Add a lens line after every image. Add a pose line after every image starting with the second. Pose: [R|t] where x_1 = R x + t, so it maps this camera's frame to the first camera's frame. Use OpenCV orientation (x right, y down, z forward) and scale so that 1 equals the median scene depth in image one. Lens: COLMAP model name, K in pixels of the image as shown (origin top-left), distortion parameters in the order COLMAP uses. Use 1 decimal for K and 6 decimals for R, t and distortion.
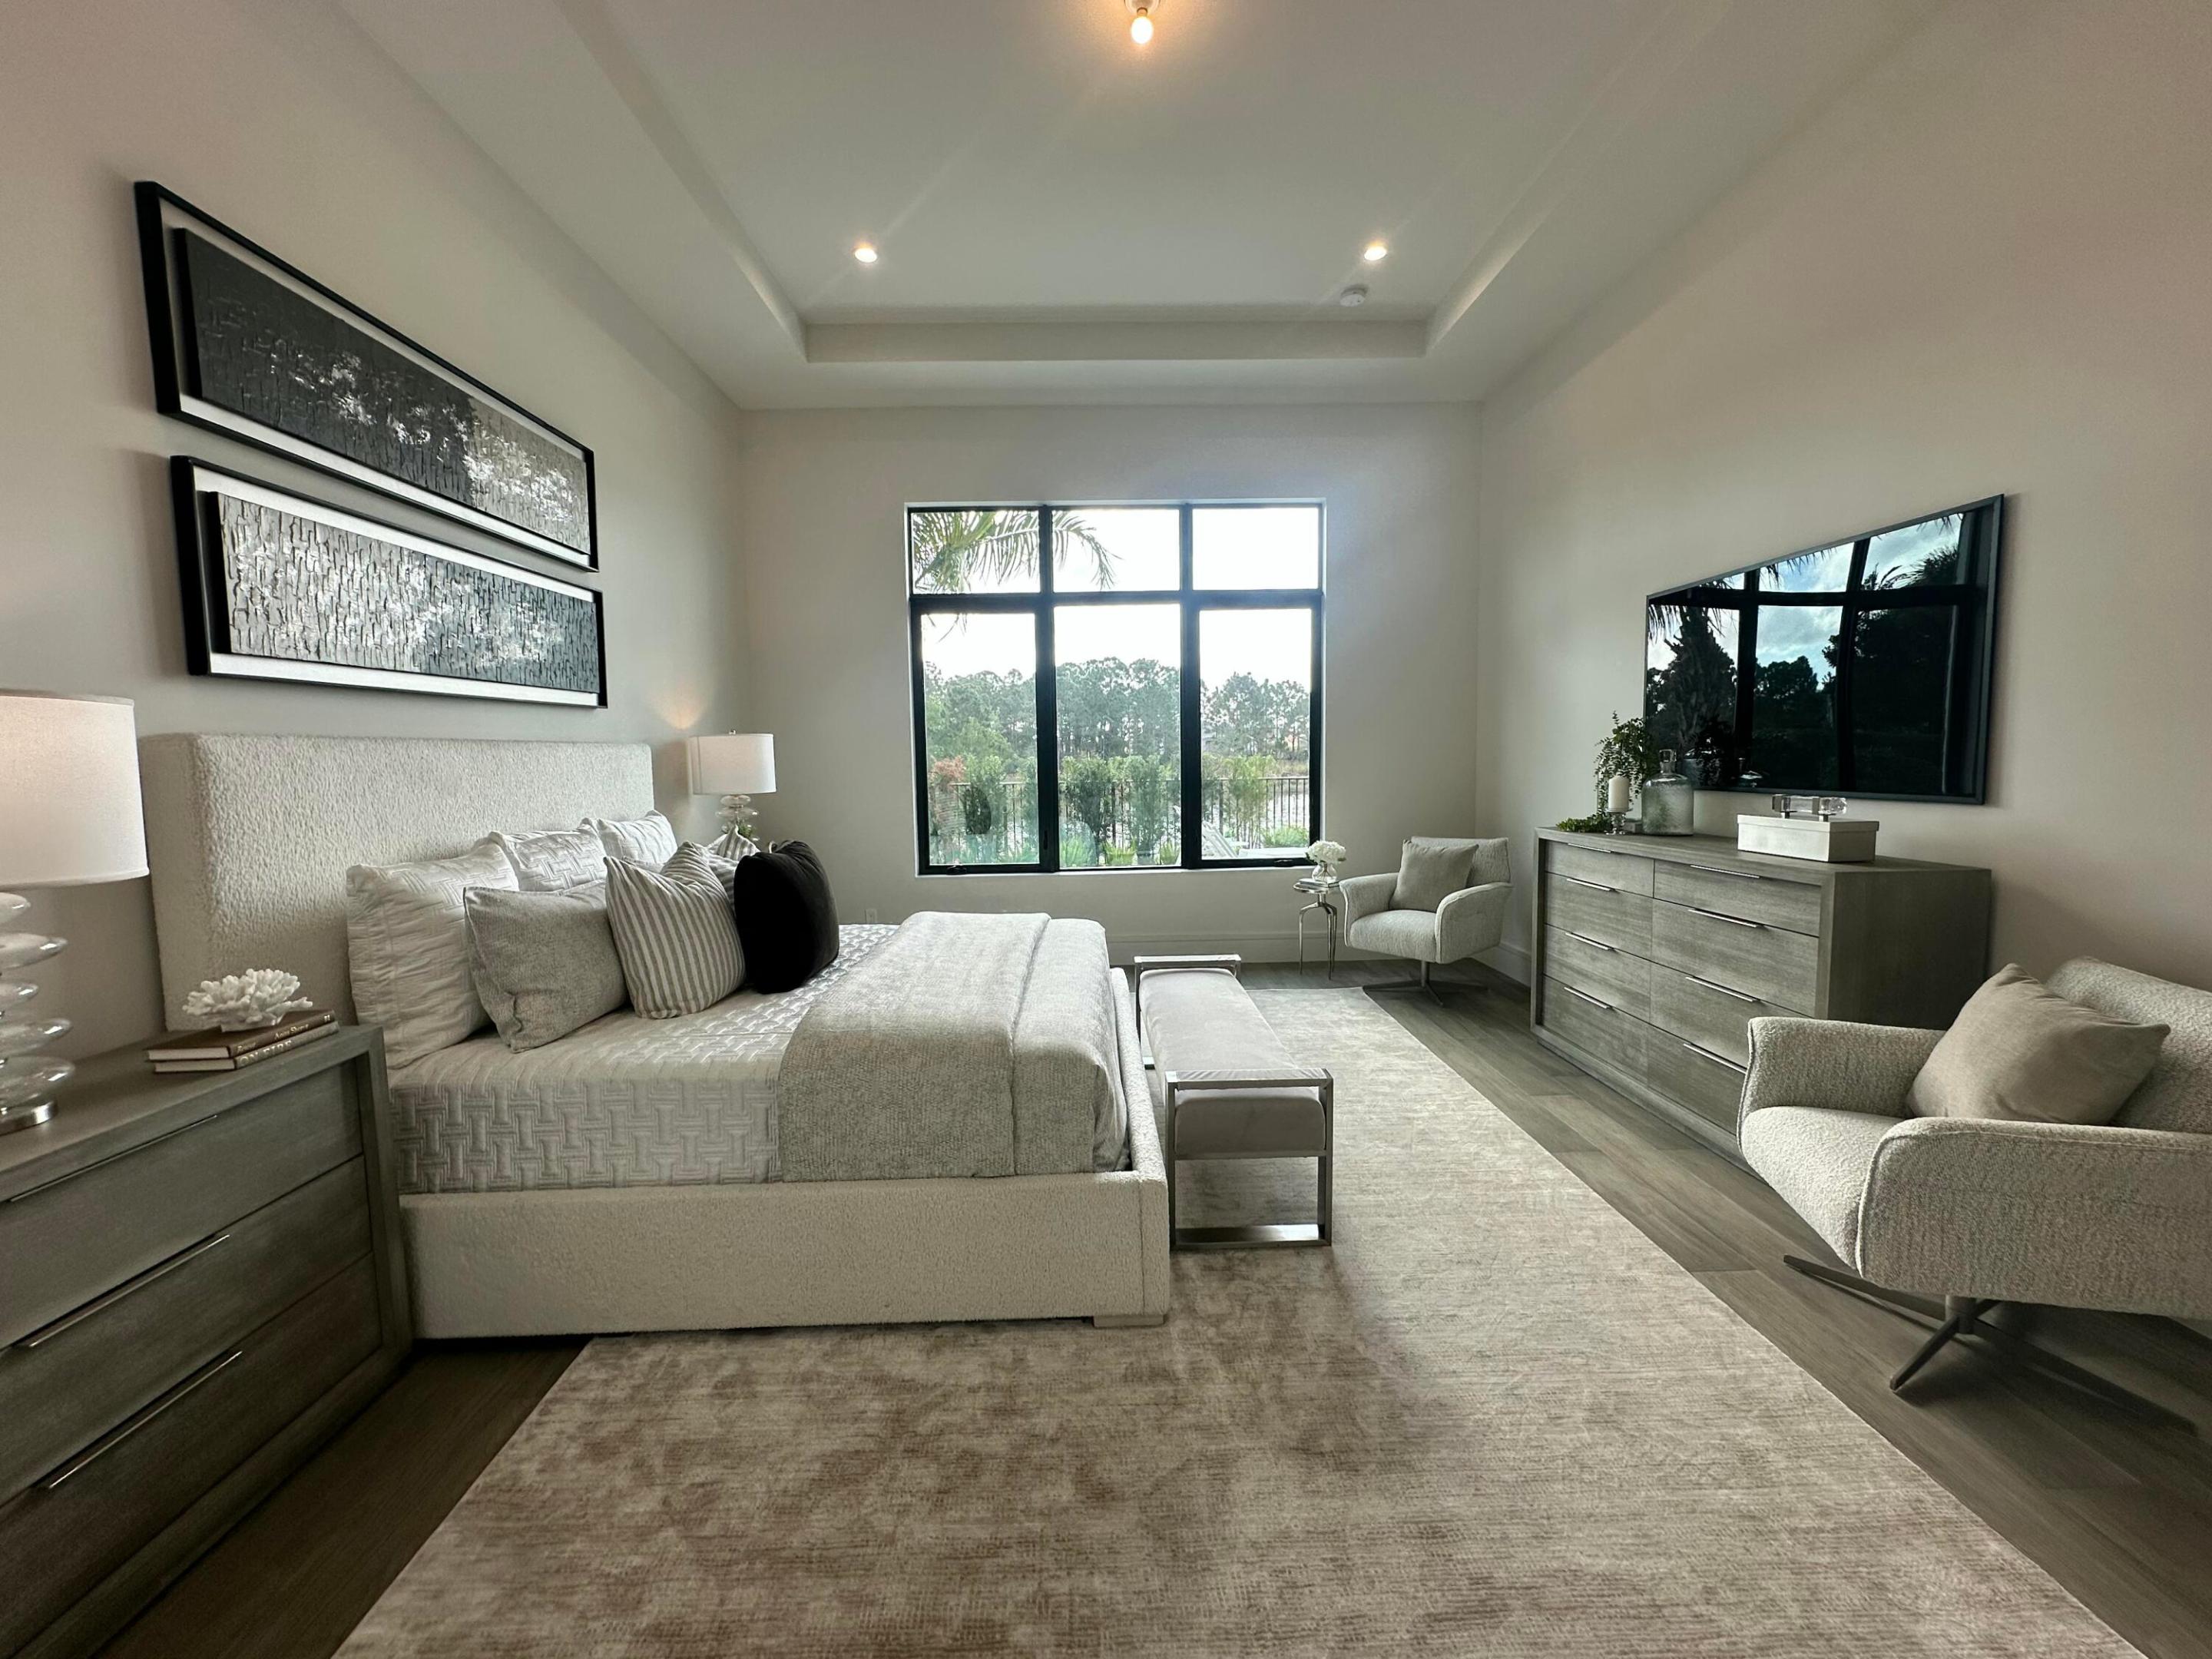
lens RADIAL K [[884.9, 0, 1105.4], [0, 884.9, 813.1], [0, 0, 1]] dist [0.017094, 0.000262]
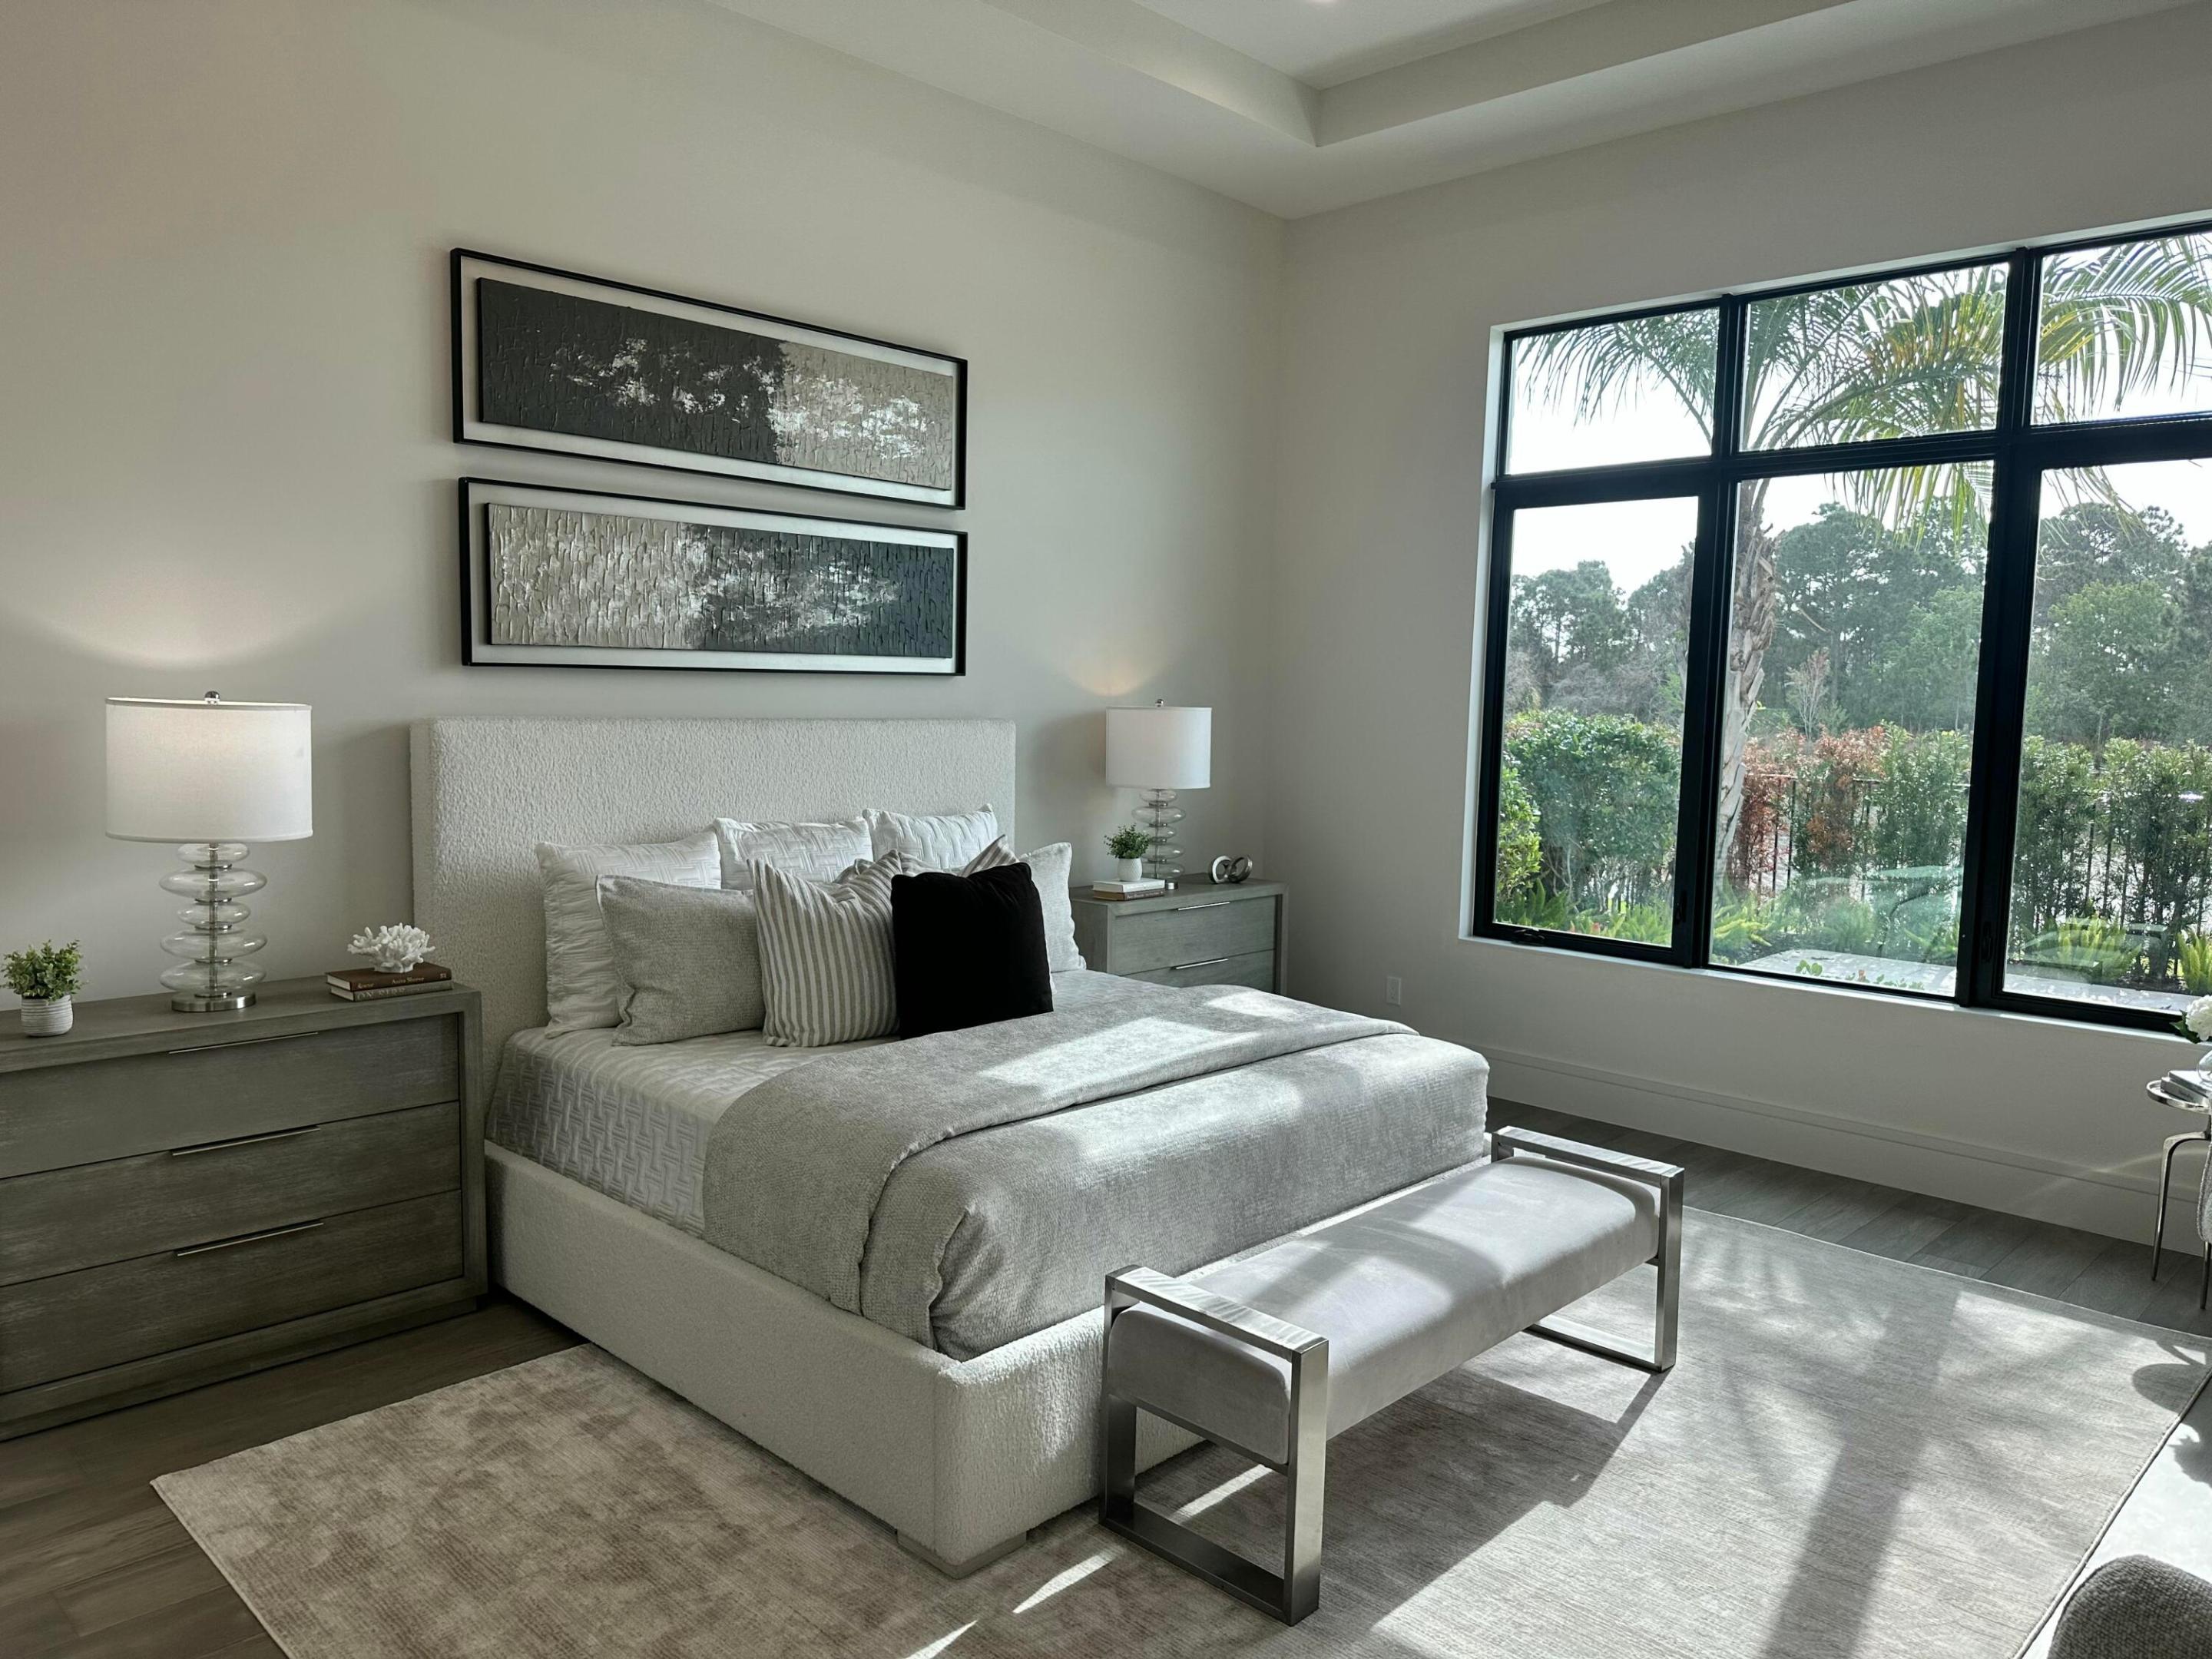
lens RADIAL K [[1537.7, 0, 1114.7], [0, 1537.7, 835.9], [0, 0, 1]] dist [0.065628, -0.085994]
pose [[0.702619, 0.090525, -0.705785, 0.778556], [-0.076287, 0.995741, 0.051770, -0.079936], [0.707465, 0.017468, 0.706532, 0.148470]]
